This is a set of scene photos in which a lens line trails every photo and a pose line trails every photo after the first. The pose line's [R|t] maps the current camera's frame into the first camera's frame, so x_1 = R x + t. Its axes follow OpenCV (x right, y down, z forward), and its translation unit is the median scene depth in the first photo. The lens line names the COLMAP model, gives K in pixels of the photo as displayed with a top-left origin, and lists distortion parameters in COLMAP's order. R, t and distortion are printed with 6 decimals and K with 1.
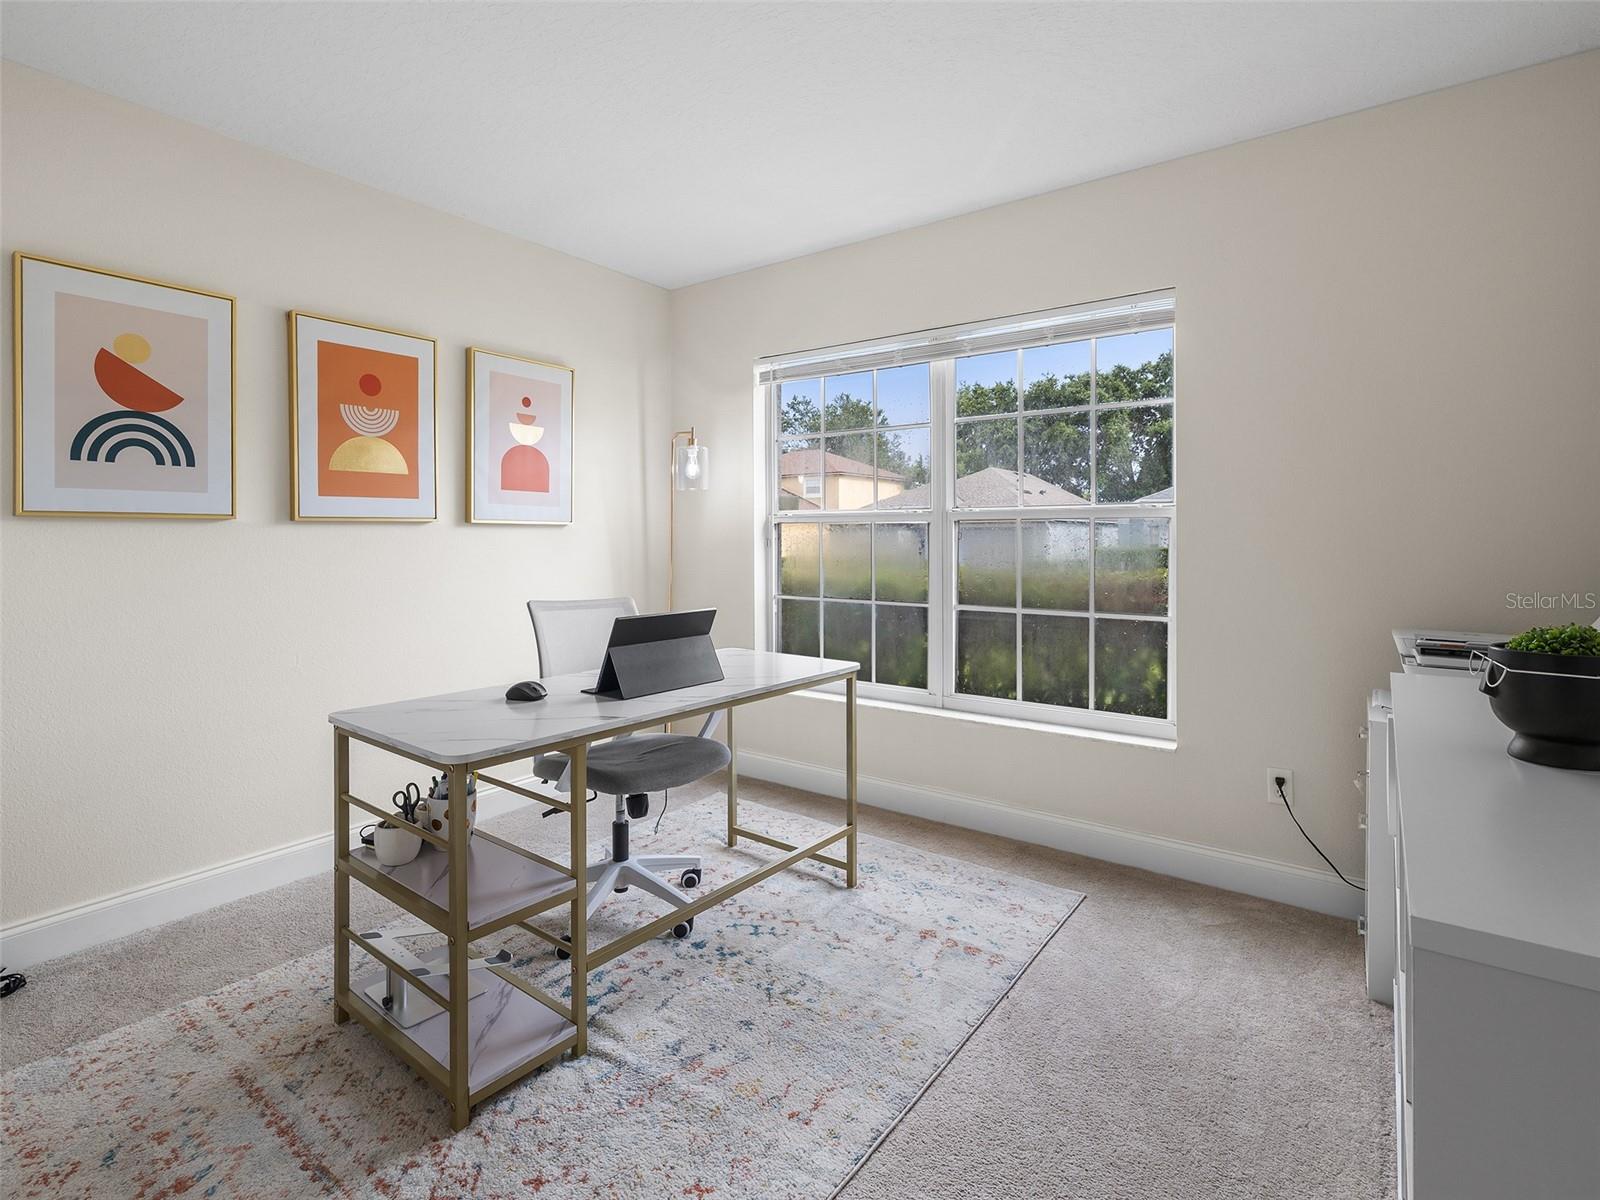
lens RADIAL K [[779.0, 0, 801.6], [0, 779.0, 541.3], [0, 0, 1]] dist [-0.001814, -0.000224]
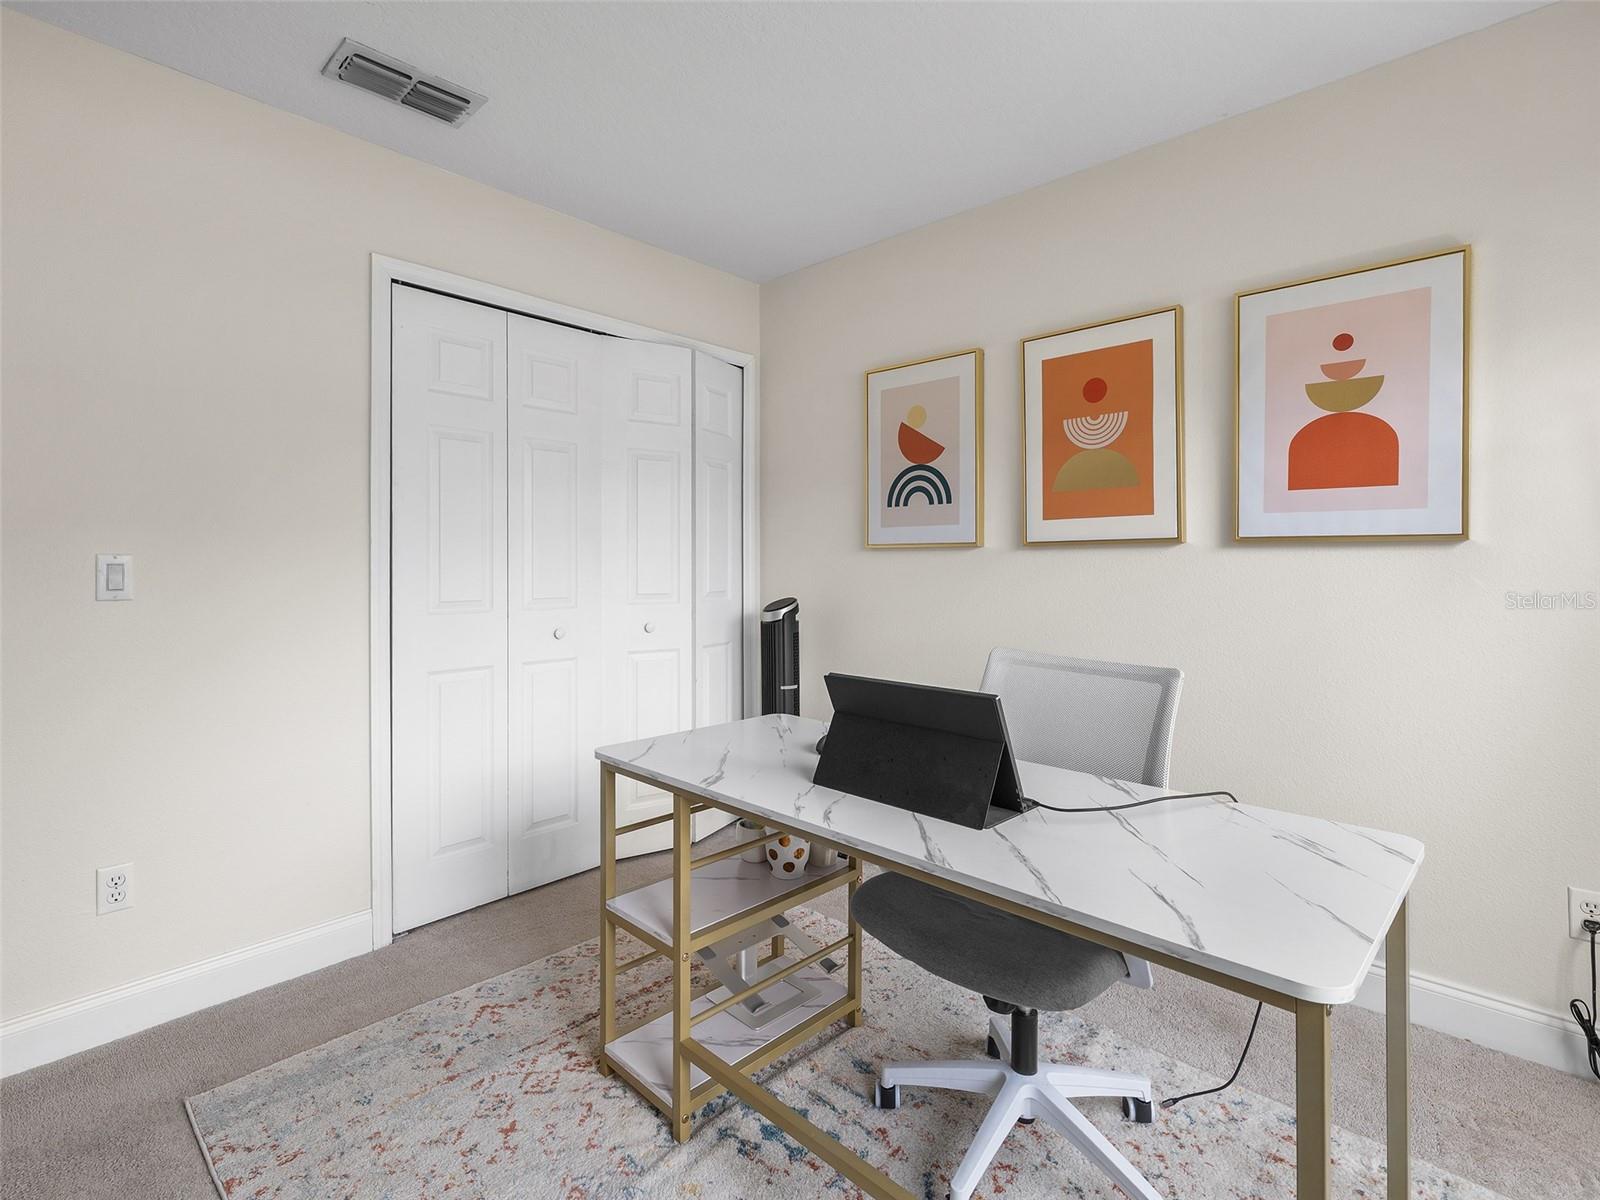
lens RADIAL K [[776.7, 0, 798.4], [0, 776.7, 573.6], [0, 0, 1]] dist [-0.003382, -0.000417]
pose [[-0.110090, 0.013558, -0.993829, 0.426945], [-0.005071, 0.999886, 0.014202, -0.004443], [0.993909, 0.006604, -0.110008, 0.901965]]
